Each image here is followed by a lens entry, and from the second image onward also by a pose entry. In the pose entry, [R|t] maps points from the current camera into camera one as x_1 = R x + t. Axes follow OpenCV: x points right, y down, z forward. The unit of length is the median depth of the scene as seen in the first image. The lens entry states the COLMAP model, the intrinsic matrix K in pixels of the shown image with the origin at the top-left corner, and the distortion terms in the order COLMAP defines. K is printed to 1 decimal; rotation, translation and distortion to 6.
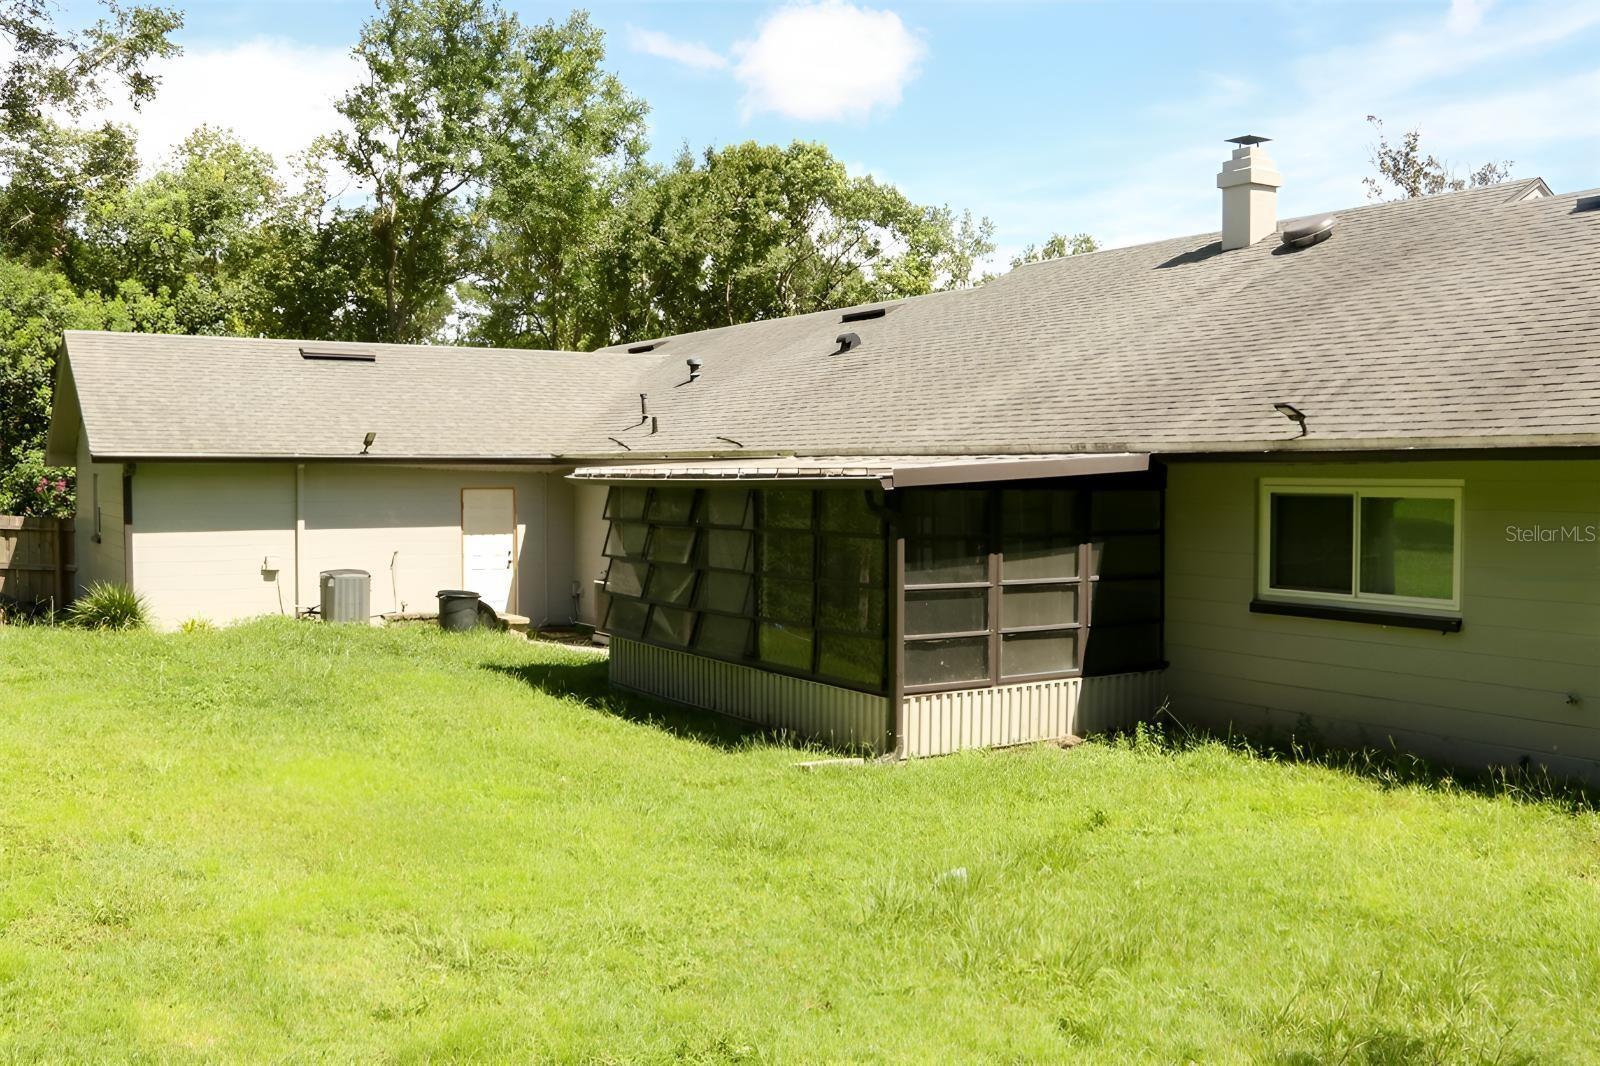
lens RADIAL K [[1422.5, 0, 802.9], [0, 1422.5, 505.3], [0, 0, 1]] dist [-0.114578, 0.017002]
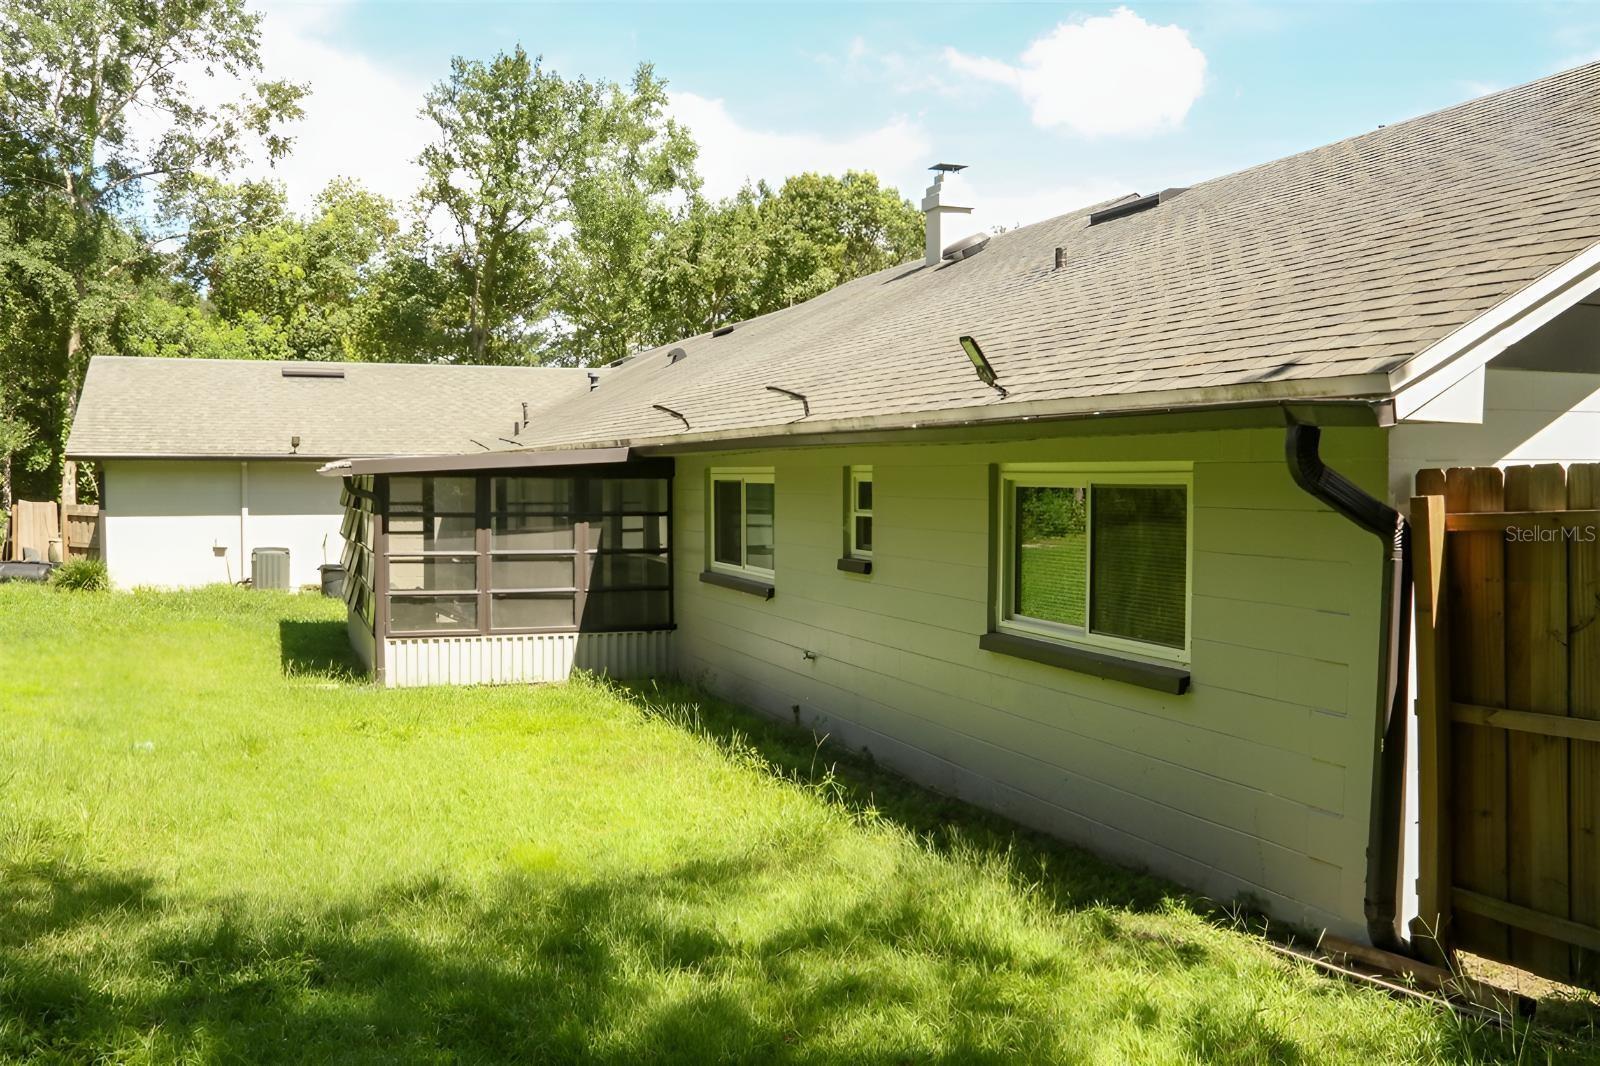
lens RADIAL K [[1337.8, 0, 800.0], [0, 1337.8, 533.0], [0, 0, 1]] dist [-0.131521, -0.004609]
pose [[0.983210, 0.010707, -0.182163, 0.339670], [-0.007290, 0.999785, 0.019413, 0.007356], [0.182332, -0.017759, 0.983077, -0.049381]]
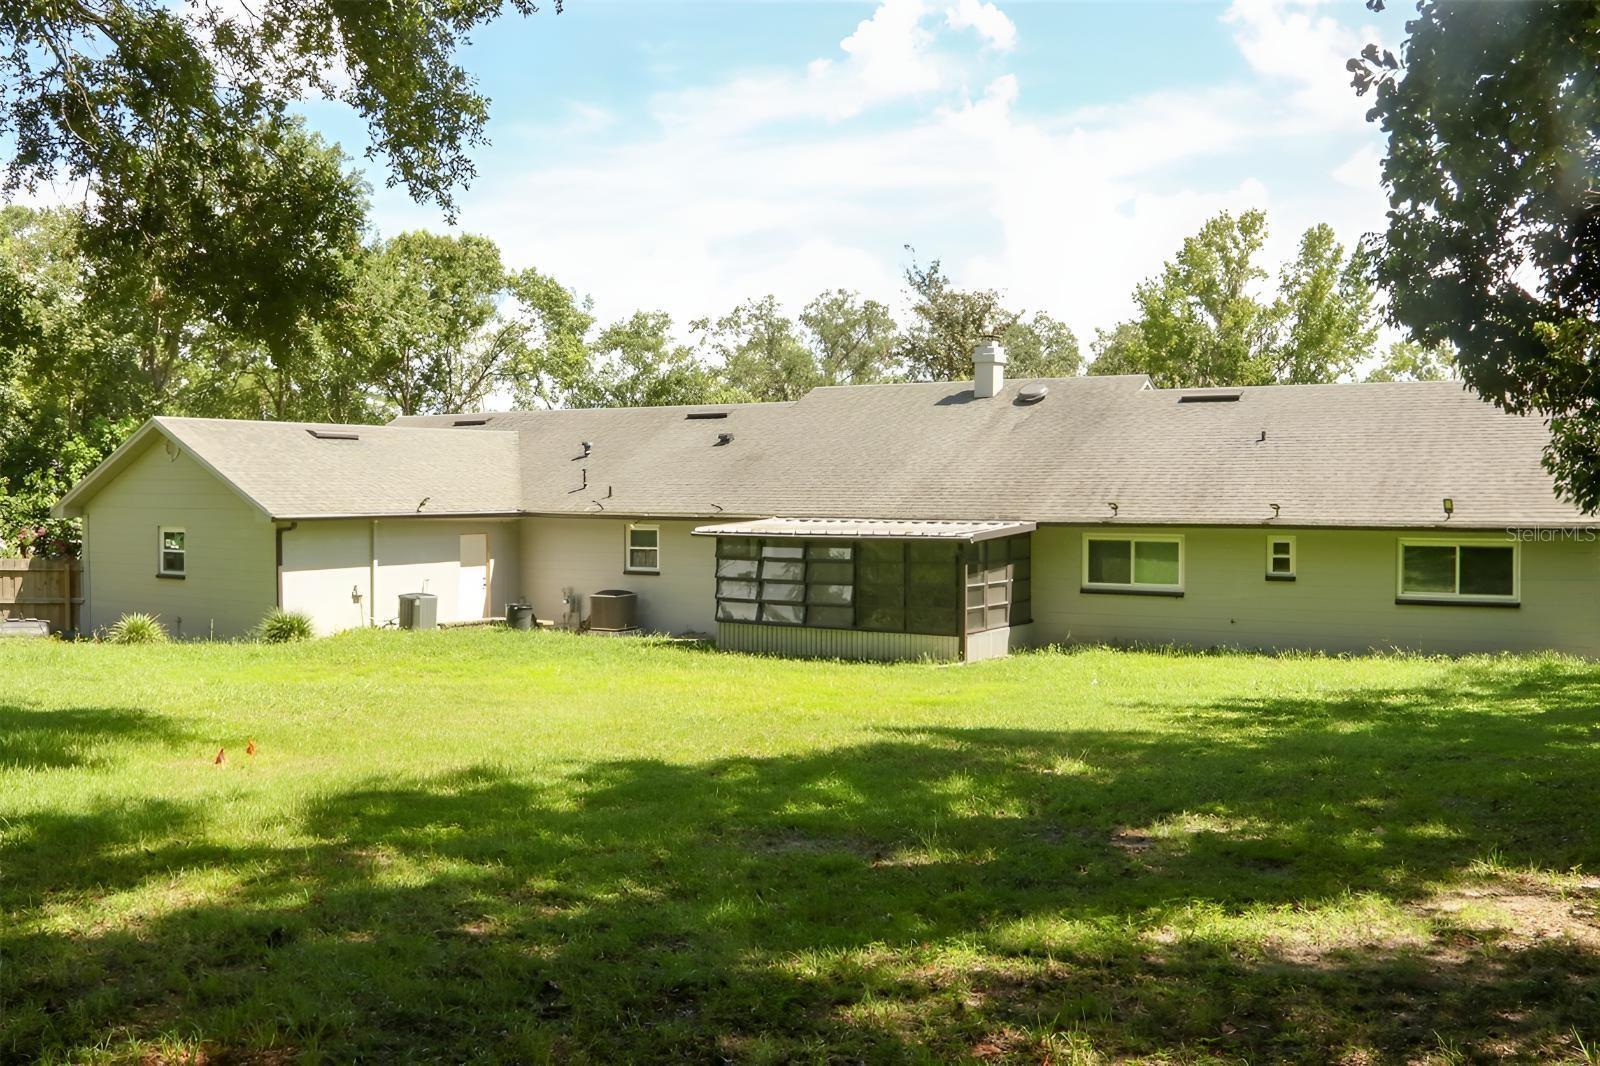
lens RADIAL K [[1422.5, 0, 802.9], [0, 1422.5, 505.3], [0, 0, 1]] dist [-0.114578, 0.017002]
pose [[0.910398, -0.004502, 0.413710, -0.556472], [0.010153, 0.999883, -0.011462, -0.023215], [-0.413610, 0.014636, 0.910337, -0.469396]]
